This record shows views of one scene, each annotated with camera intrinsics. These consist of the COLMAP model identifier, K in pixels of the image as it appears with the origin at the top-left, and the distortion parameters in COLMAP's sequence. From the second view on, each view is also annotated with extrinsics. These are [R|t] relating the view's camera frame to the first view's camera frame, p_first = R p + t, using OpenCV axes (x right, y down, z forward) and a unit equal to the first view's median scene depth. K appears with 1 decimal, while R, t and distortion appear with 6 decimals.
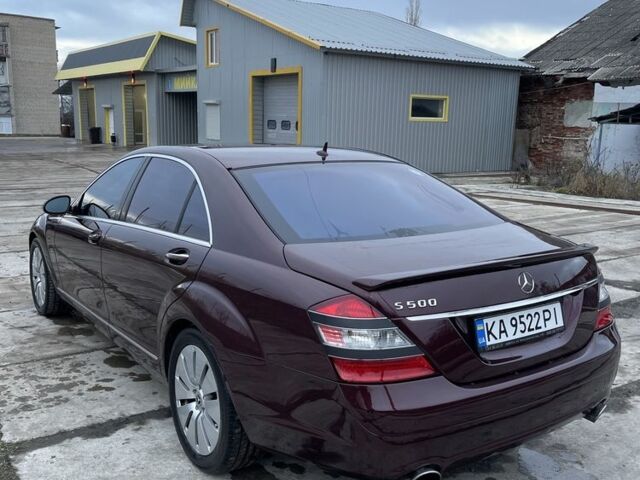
lens RADIAL K [[649.5, 0, 323.9], [0, 649.5, 241.3], [0, 0, 1]] dist [0.021457, -0.014274]
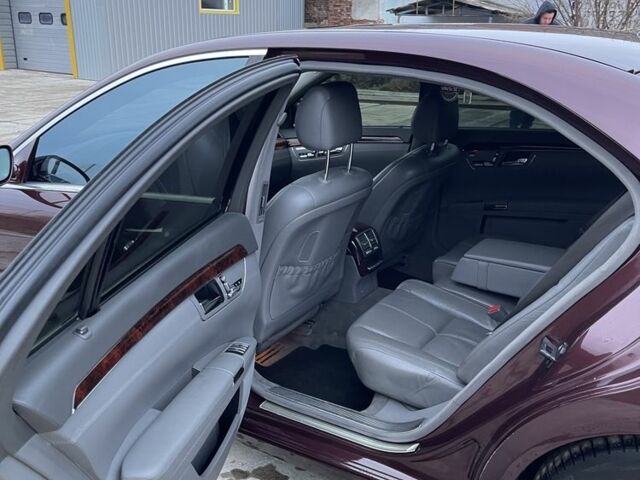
lens RADIAL K [[649.5, 0, 323.9], [0, 649.5, 241.3], [0, 0, 1]] dist [0.021457, -0.014274]
pose [[0.917526, -0.133250, 0.374688, -0.085829], [0.076898, 0.983858, 0.161584, -0.013928], [-0.390171, -0.119445, 0.912962, 0.110592]]
